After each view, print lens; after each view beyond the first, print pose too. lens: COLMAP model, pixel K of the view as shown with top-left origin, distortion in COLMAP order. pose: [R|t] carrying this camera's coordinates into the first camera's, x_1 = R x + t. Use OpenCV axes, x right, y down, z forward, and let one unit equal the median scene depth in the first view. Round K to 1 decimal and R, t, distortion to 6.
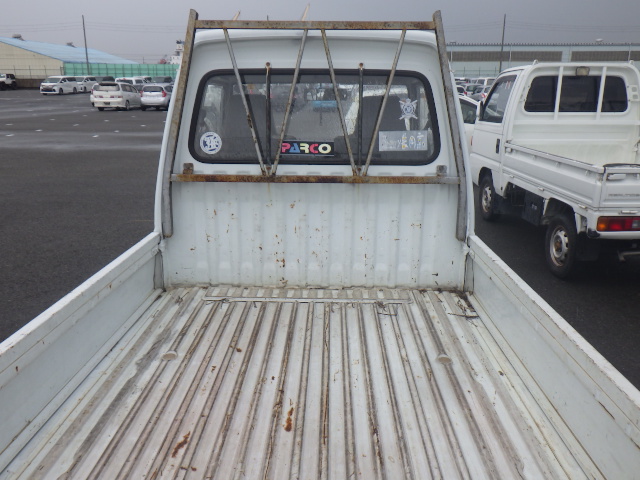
lens RADIAL K [[520.1, 0, 320.0], [0, 520.1, 240.0], [0, 0, 1]] dist [-0.013313, 0.000955]
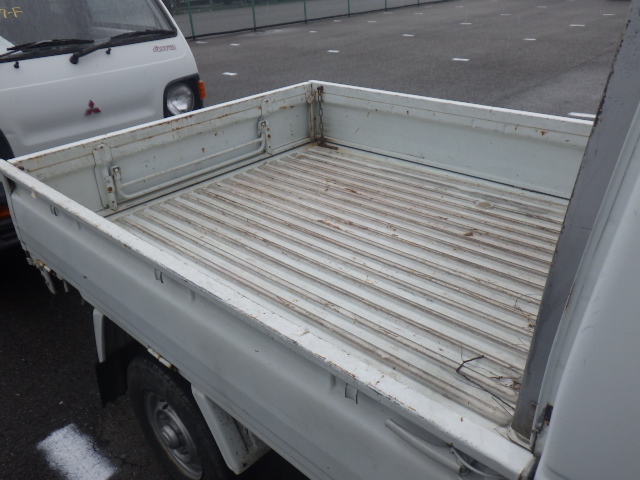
lens RADIAL K [[520.1, 0, 320.0], [0, 520.1, 240.0], [0, 0, 1]] dist [-0.013313, 0.000955]
pose [[-0.660422, 0.372076, -0.652229, 0.487845], [-0.158696, 0.779821, 0.605553, -0.229365], [0.733933, 0.503426, -0.455964, 1.000591]]
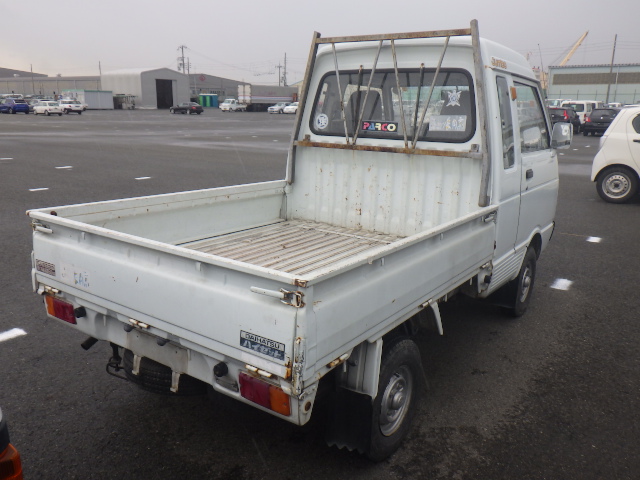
lens RADIAL K [[520.1, 0, 320.0], [0, 520.1, 240.0], [0, 0, 1]] dist [-0.013313, 0.000955]
pose [[0.830466, 0.147282, -0.537246, 0.621805], [-0.170804, 0.985286, 0.006082, 0.134536], [0.530237, 0.086713, 0.843403, -0.206543]]
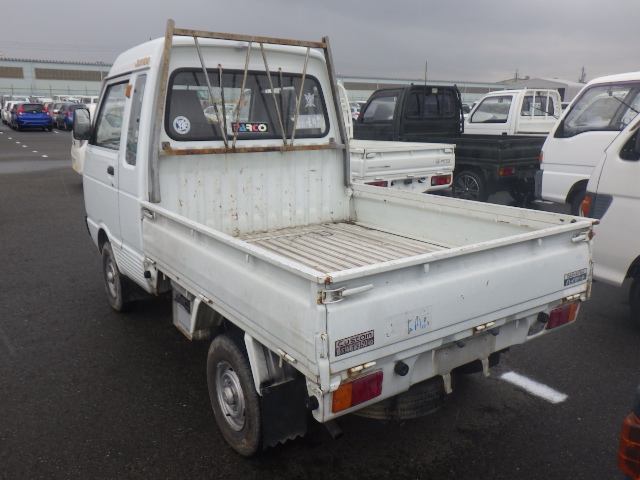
lens RADIAL K [[520.1, 0, 320.0], [0, 520.1, 240.0], [0, 0, 1]] dist [-0.013313, 0.000955]
pose [[0.814385, -0.136320, 0.564087, -0.690820], [0.158292, 0.987341, 0.010075, 0.130714], [-0.558320, 0.081085, 0.825654, -0.209045]]
